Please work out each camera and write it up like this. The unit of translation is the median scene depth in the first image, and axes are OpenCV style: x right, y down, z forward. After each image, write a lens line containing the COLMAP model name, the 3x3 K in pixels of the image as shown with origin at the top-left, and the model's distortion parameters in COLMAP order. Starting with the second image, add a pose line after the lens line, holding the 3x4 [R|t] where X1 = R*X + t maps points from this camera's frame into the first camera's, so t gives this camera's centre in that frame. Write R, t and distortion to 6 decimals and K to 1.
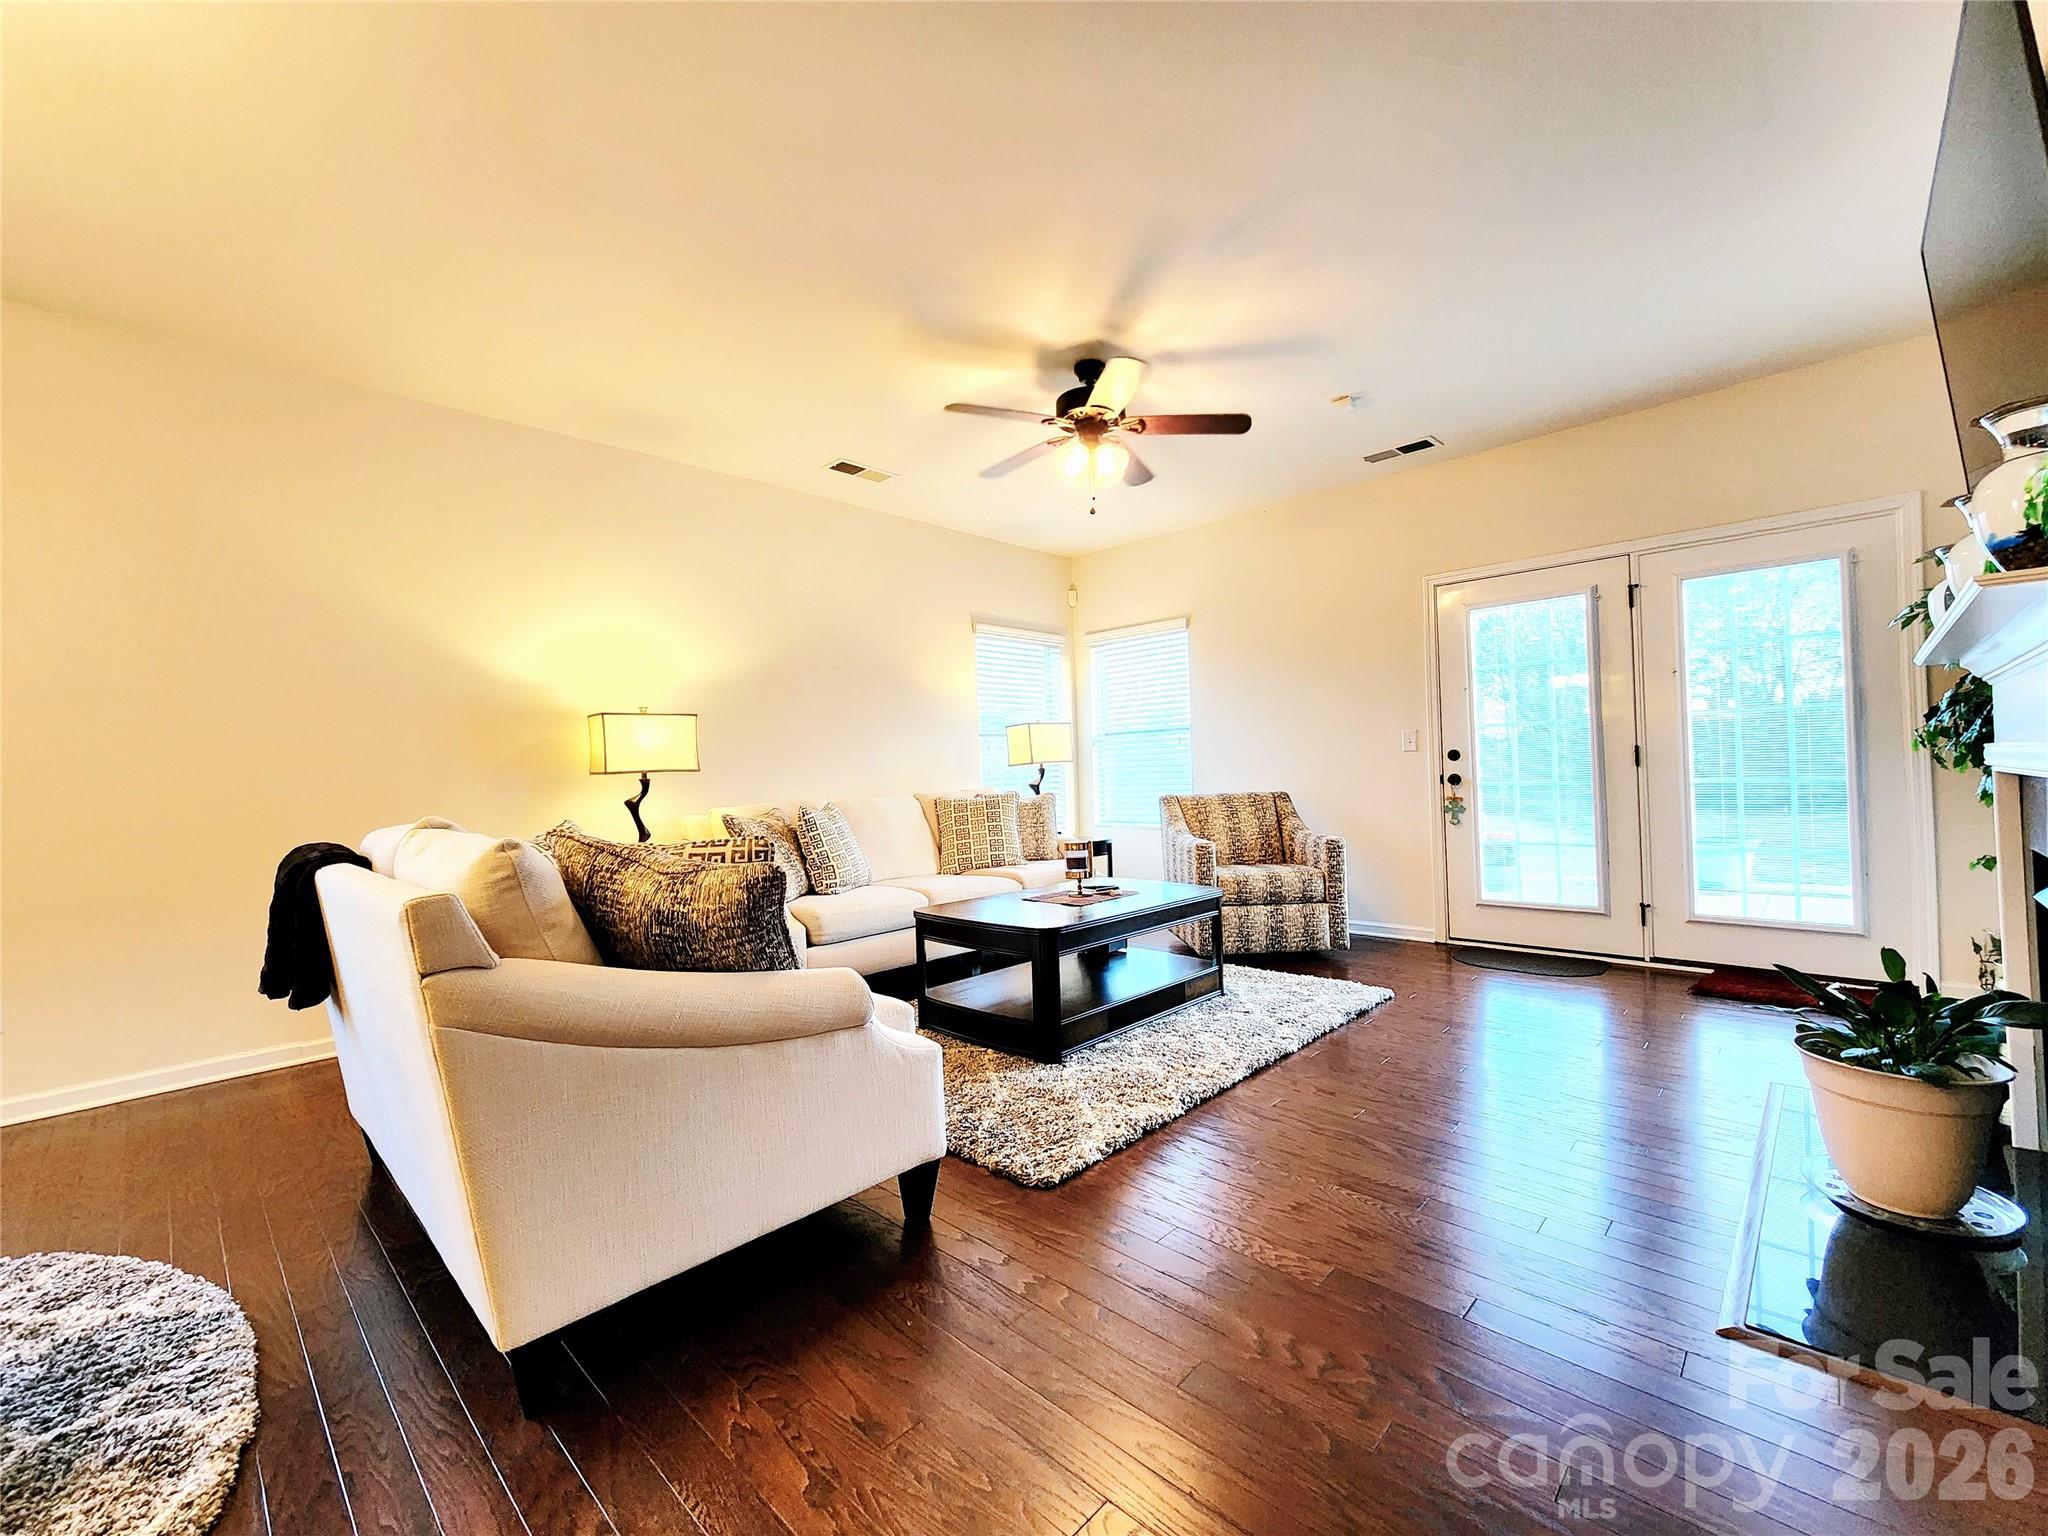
lens RADIAL K [[837.4, 0, 1019.1], [0, 837.4, 766.5], [0, 0, 1]] dist [-0.000292, 0.000487]
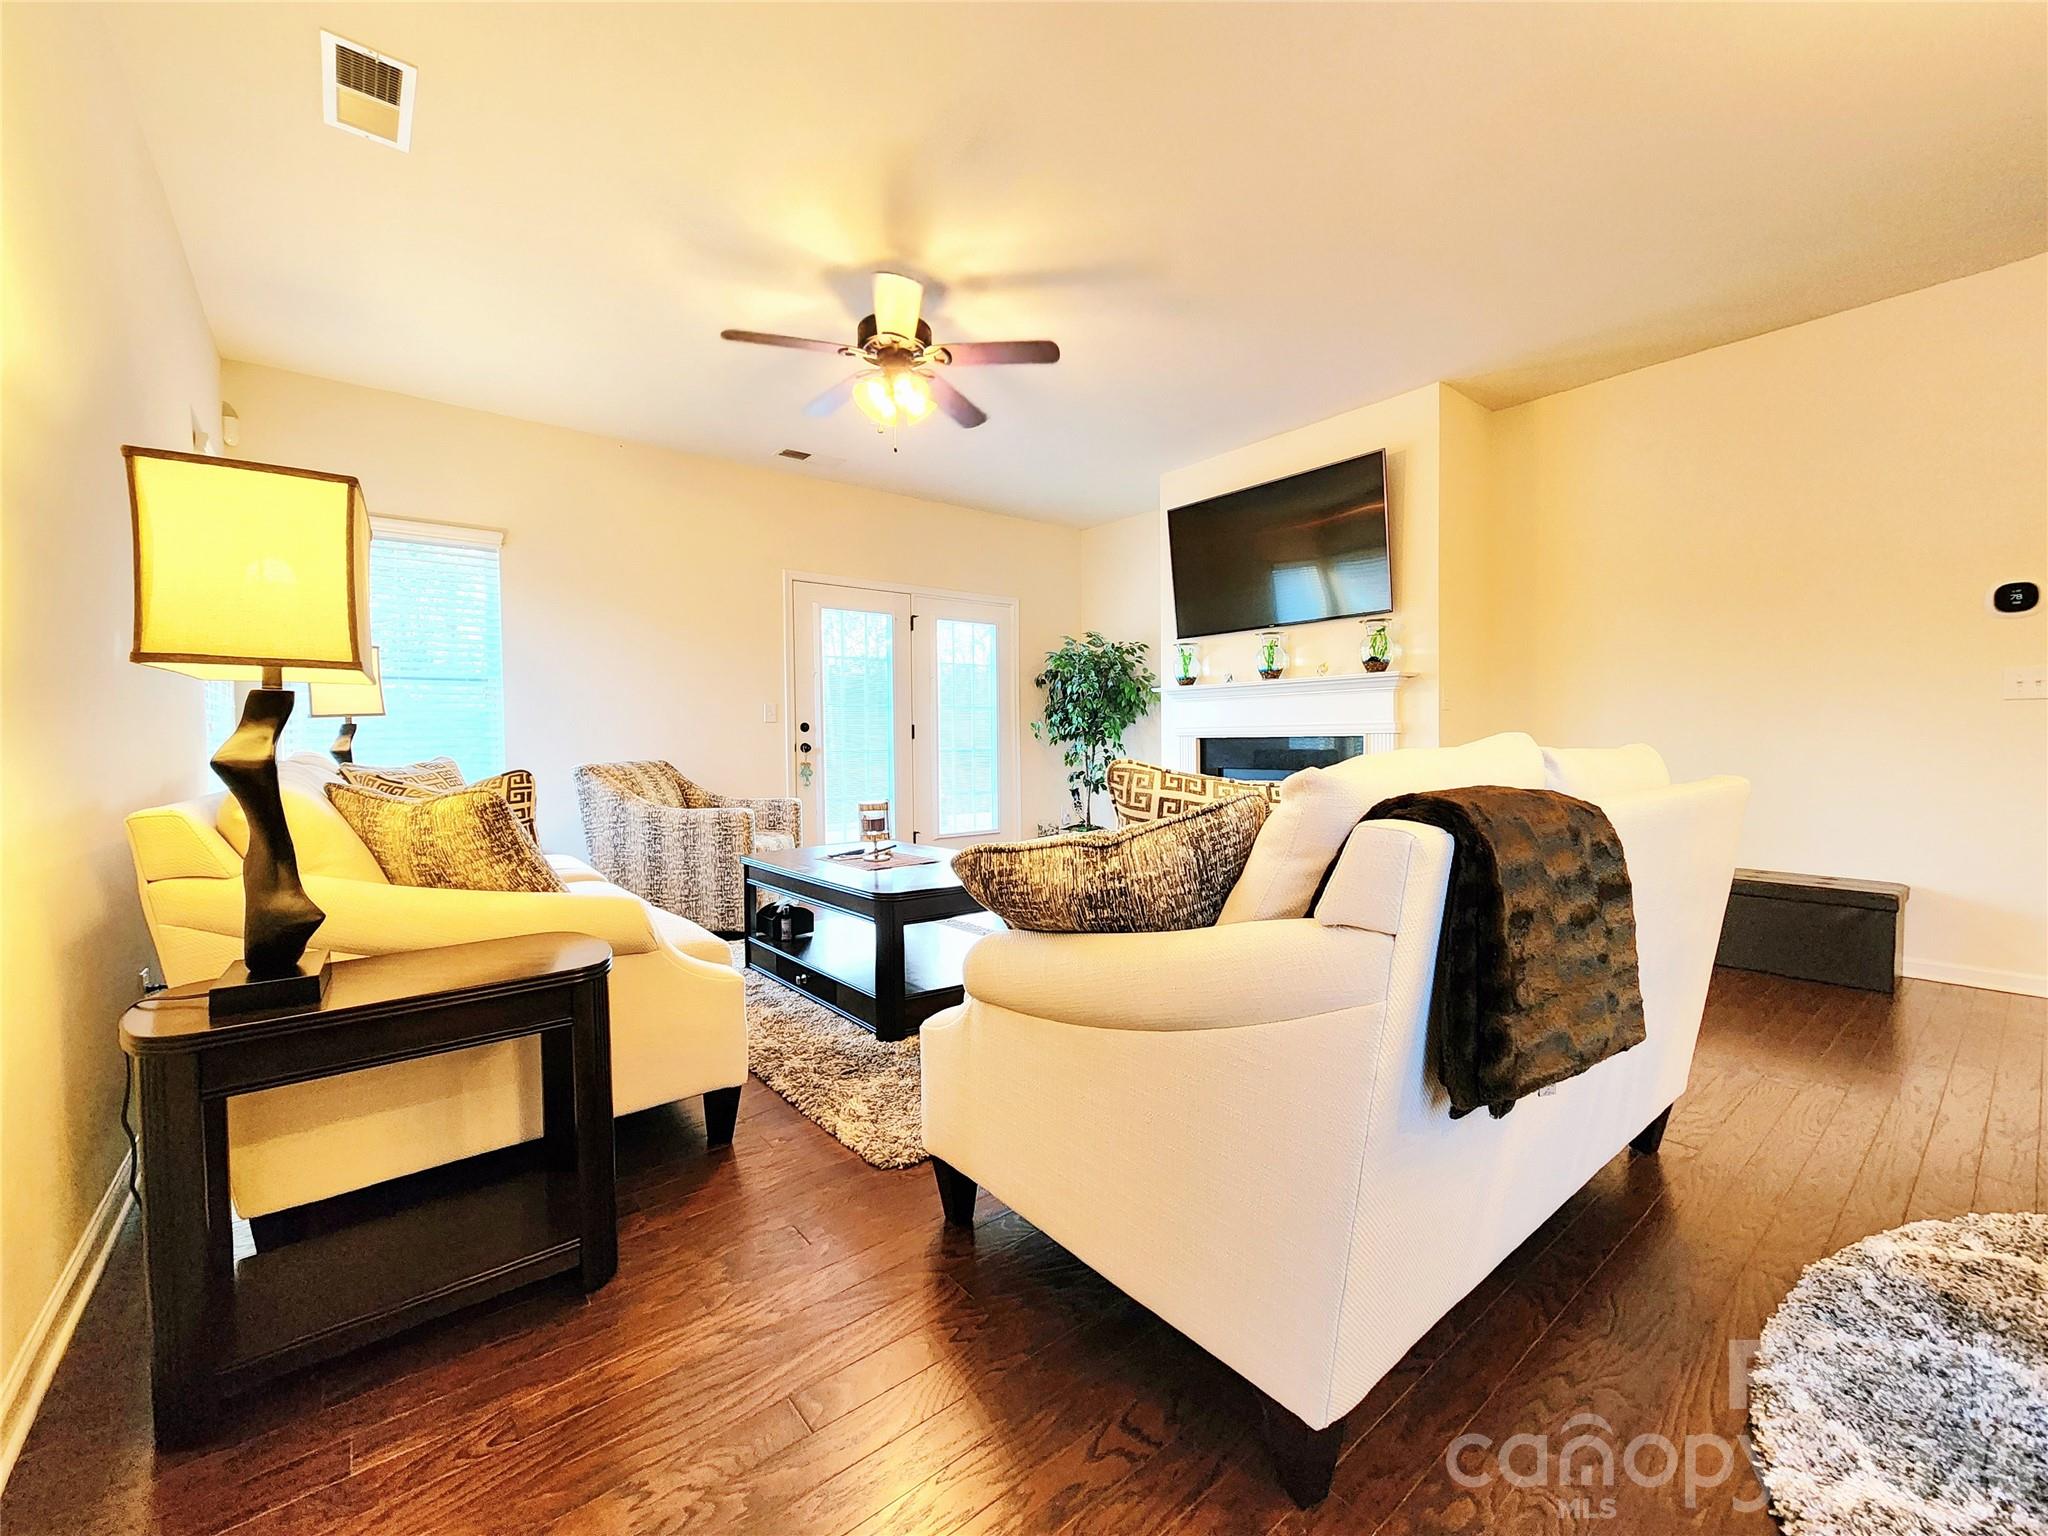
lens RADIAL K [[837.4, 0, 1019.1], [0, 837.4, 766.5], [0, 0, 1]] dist [-0.000292, 0.000487]
pose [[0.127846, -0.002247, 0.991791, -0.677786], [-0.004916, 0.999984, 0.002899, 0.040921], [-0.991782, -0.005246, 0.127833, 0.609322]]
